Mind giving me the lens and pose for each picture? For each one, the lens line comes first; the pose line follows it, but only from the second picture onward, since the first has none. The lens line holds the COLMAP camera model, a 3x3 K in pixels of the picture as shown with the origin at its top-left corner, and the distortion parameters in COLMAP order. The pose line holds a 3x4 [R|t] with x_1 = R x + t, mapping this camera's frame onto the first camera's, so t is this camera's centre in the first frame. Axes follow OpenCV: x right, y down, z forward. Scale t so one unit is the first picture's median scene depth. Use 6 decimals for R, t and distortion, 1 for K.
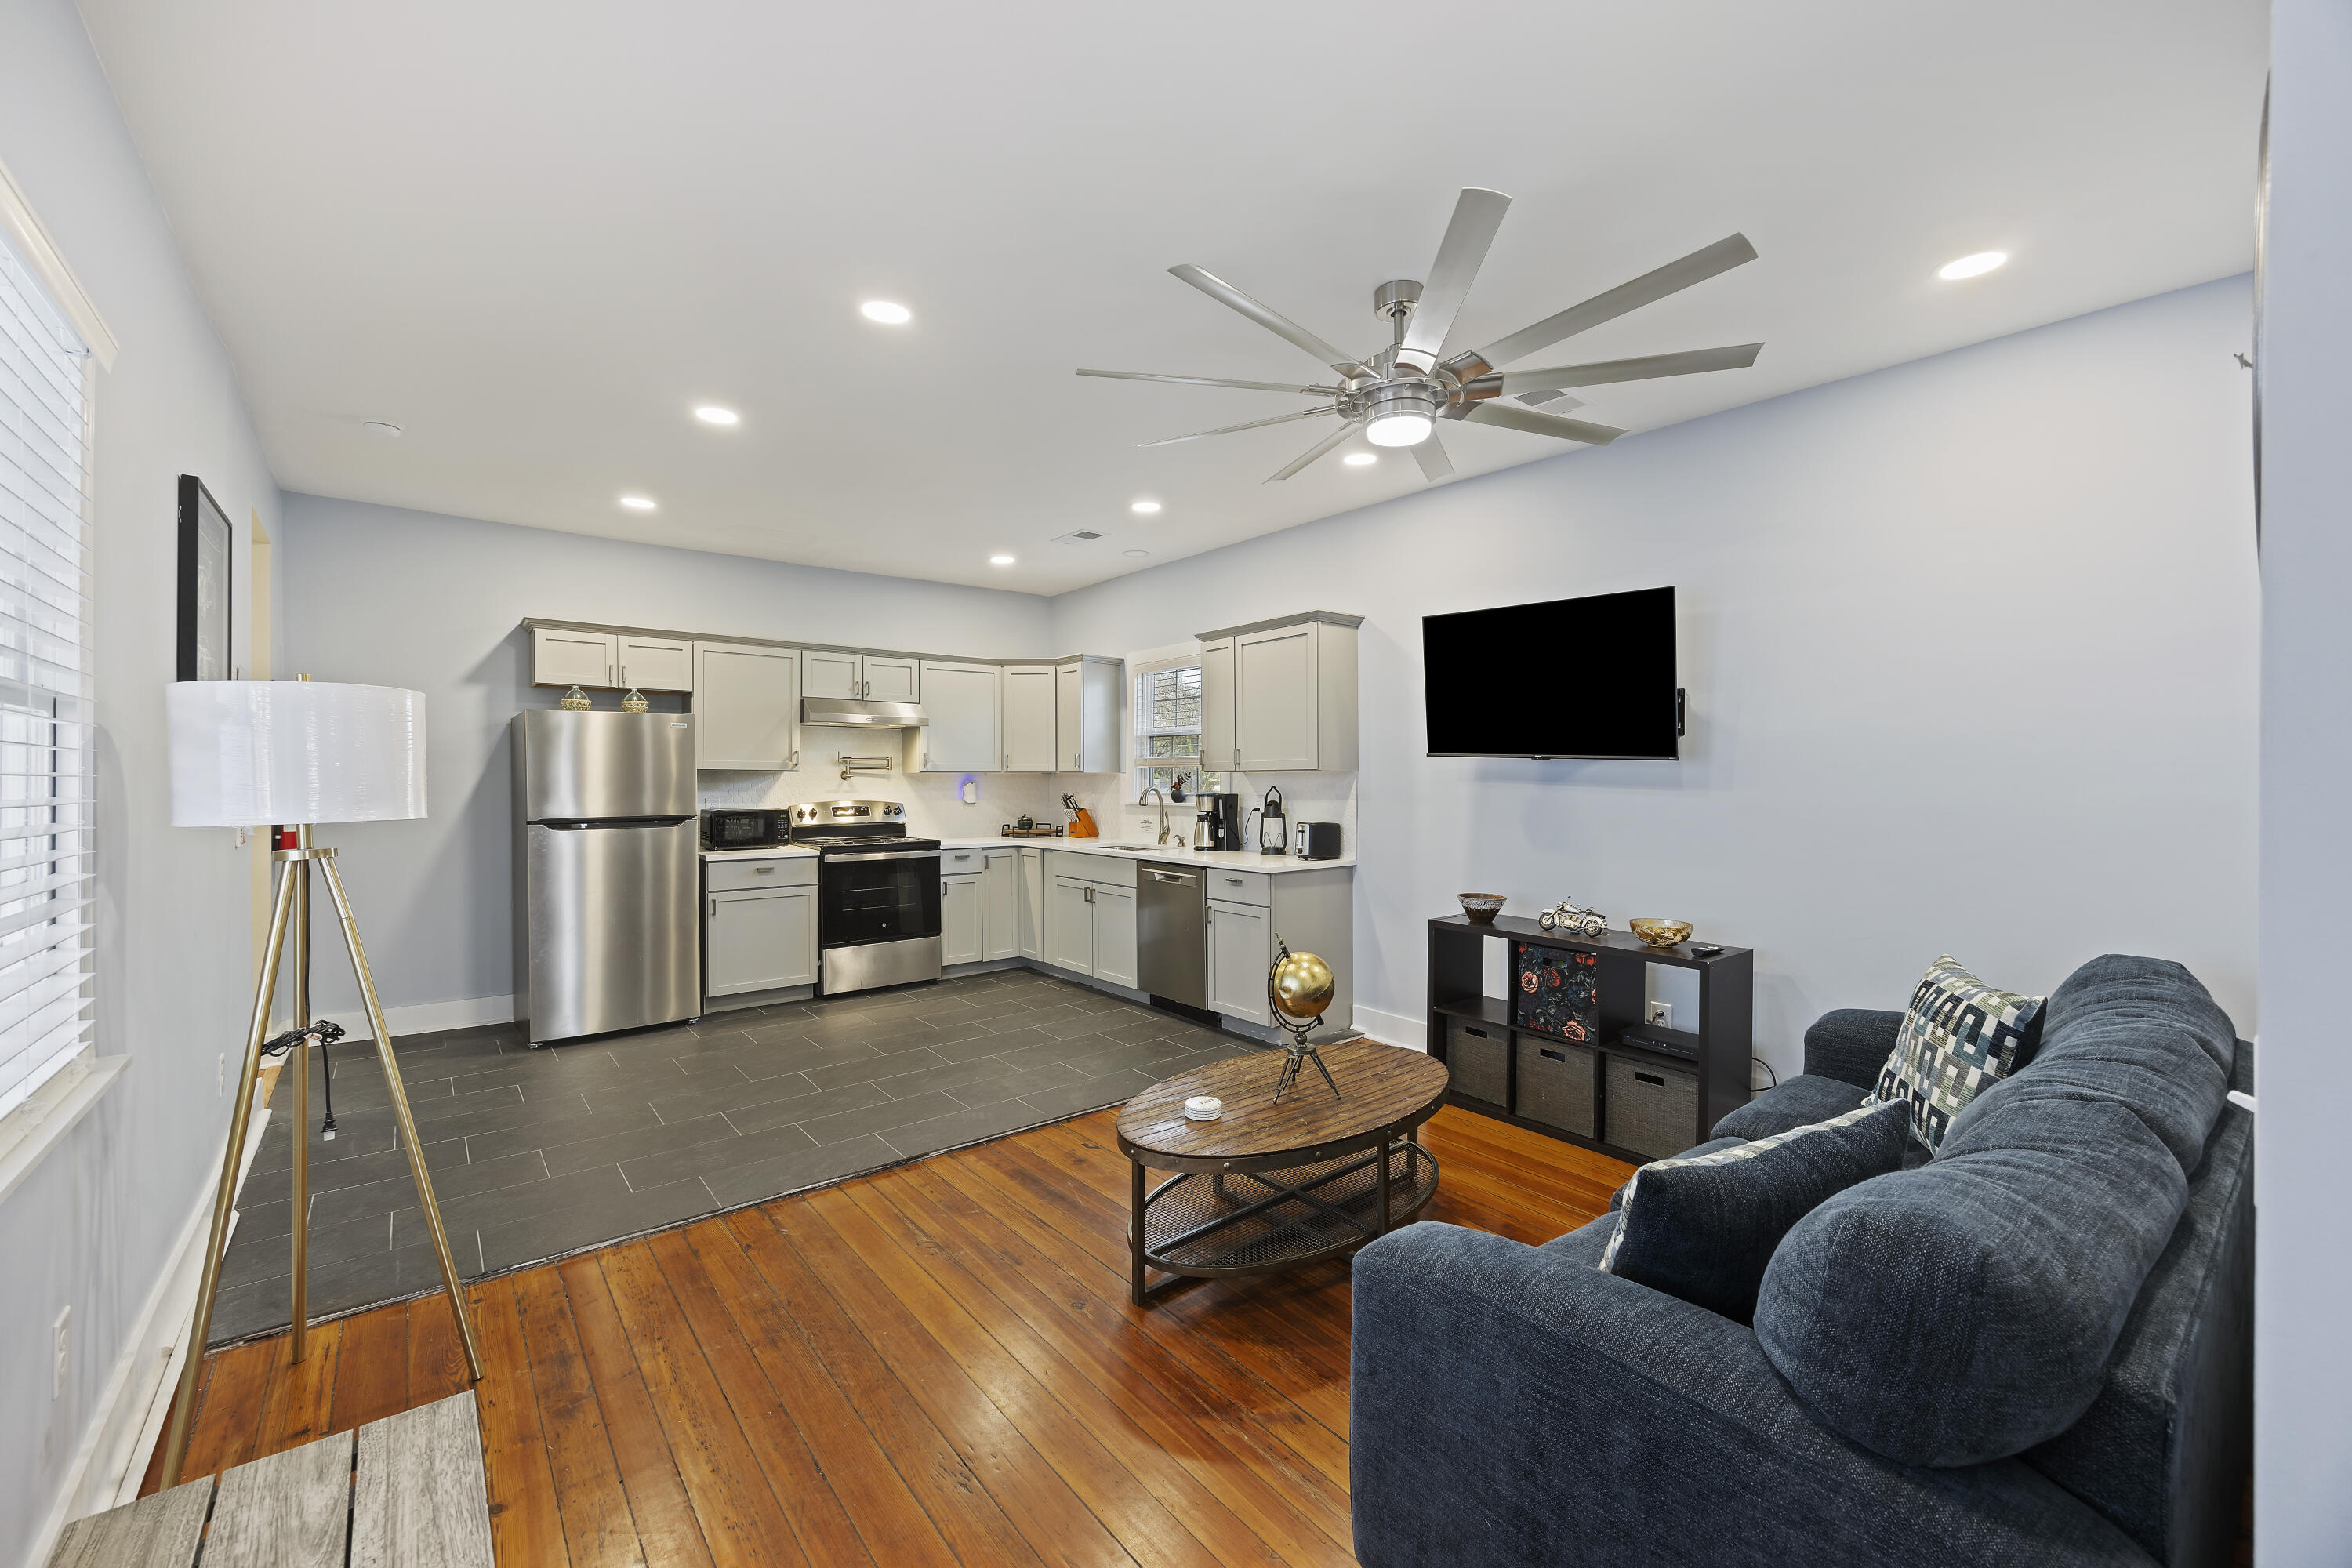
lens RADIAL K [[941.1, 0, 1169.8], [0, 941.1, 769.5], [0, 0, 1]] dist [0.008912, -0.000082]
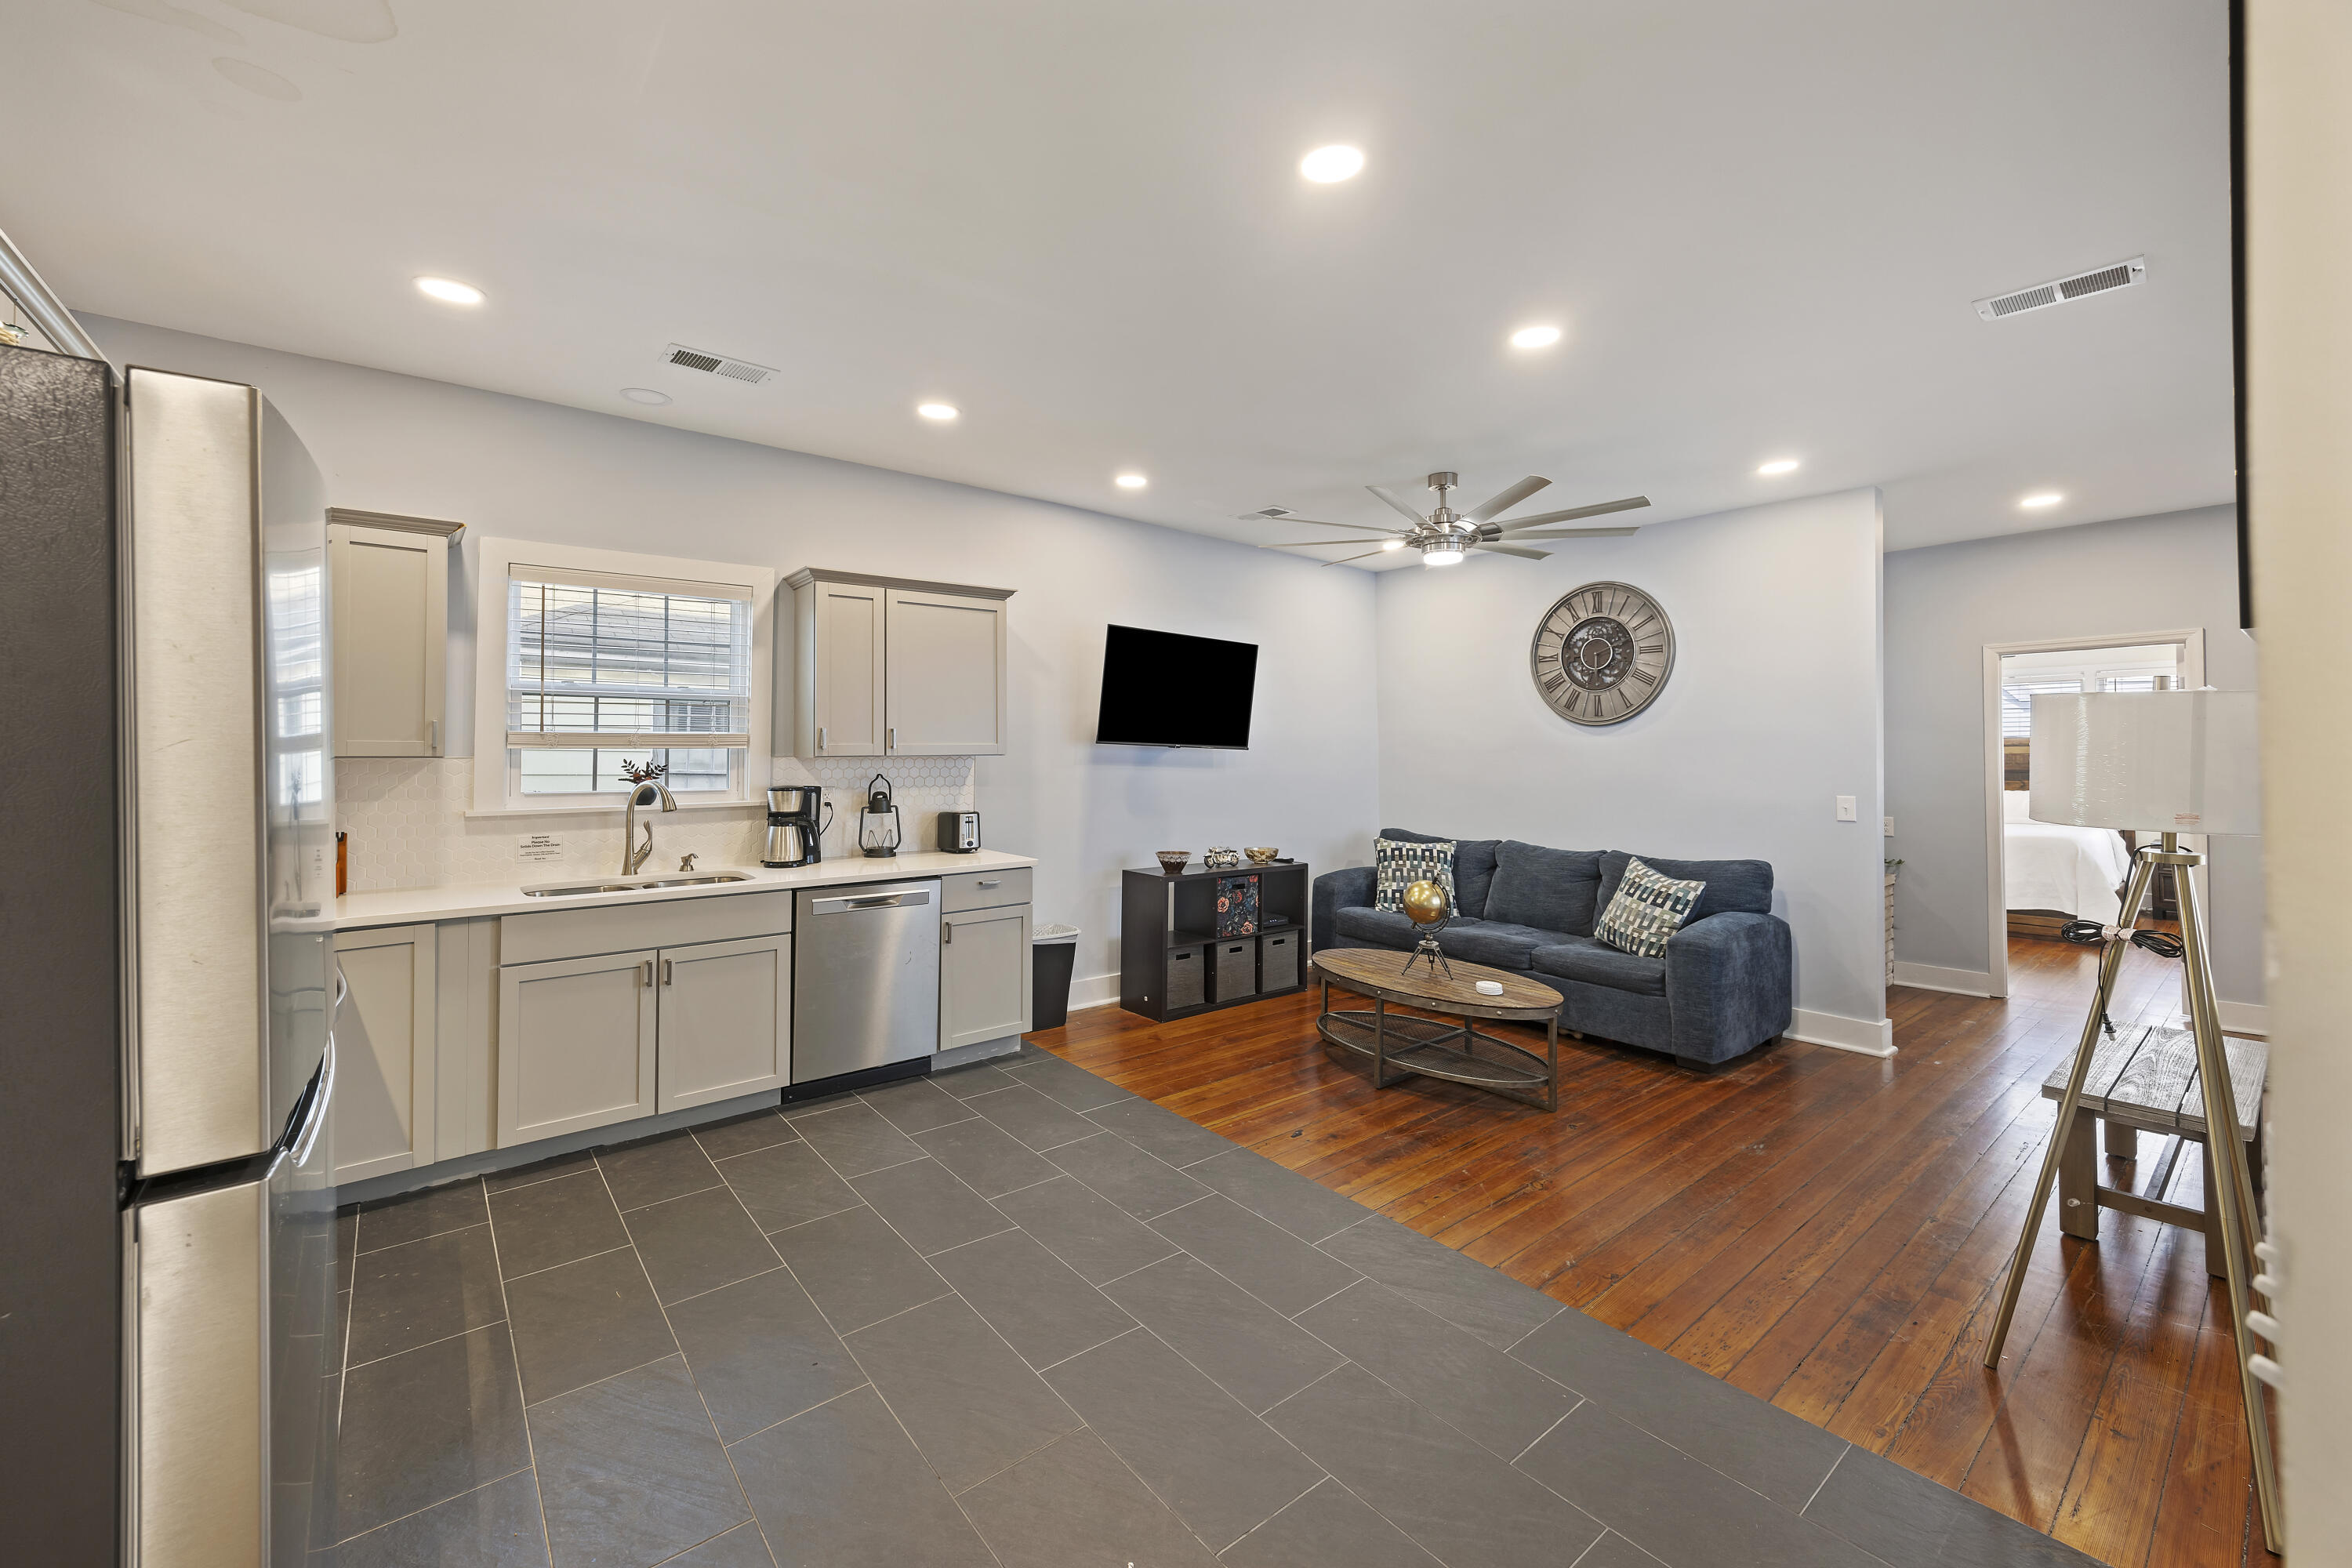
lens RADIAL K [[929.3, 0, 1178.9], [0, 929.3, 742.6], [0, 0, 1]] dist [0.008939, 0.000085]
pose [[-0.002985, 0.008751, 0.999957, -1.023864], [-0.006812, 0.999938, -0.008771, -0.006696], [-0.999972, -0.006838, -0.002926, 1.073544]]
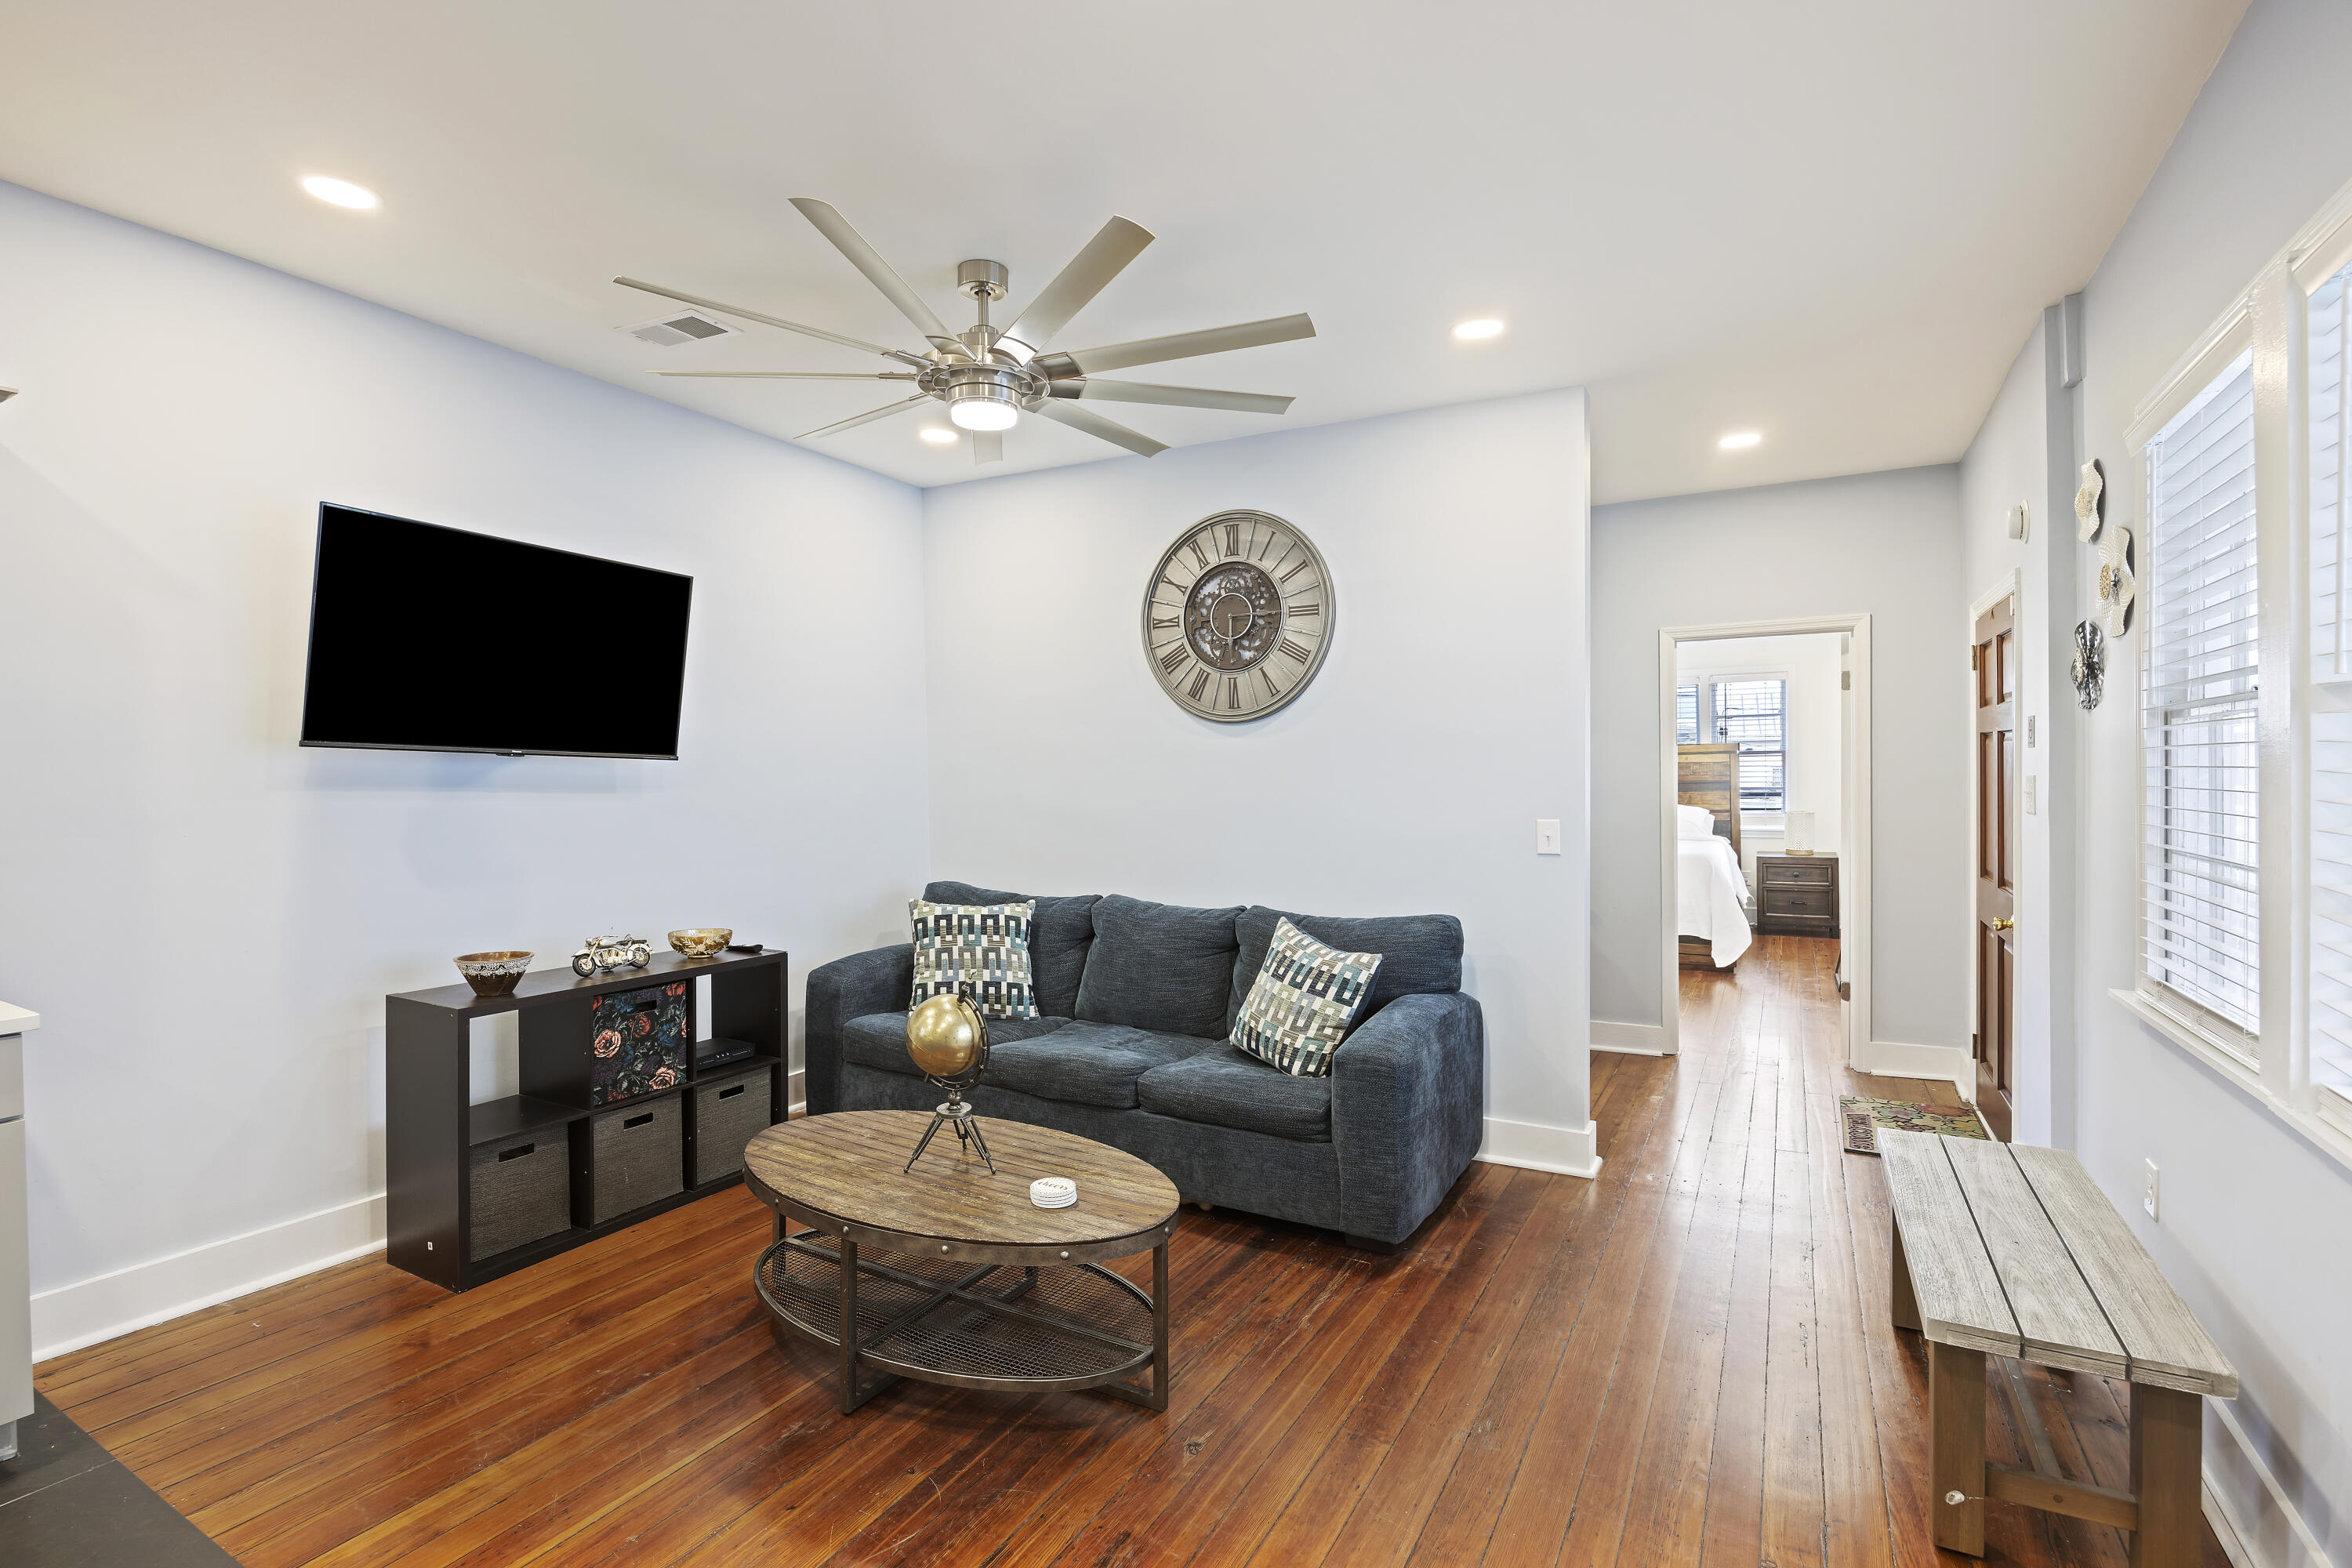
lens RADIAL K [[1083.6, 0, 1176.0], [0, 1083.6, 784.0], [0, 0, 1]] dist [-0.001140, -0.000073]
pose [[-0.366768, -0.012780, 0.930225, -0.616187], [-0.000184, 0.999907, 0.013664, -0.000699], [-0.930313, 0.004840, -0.366736, 0.891928]]
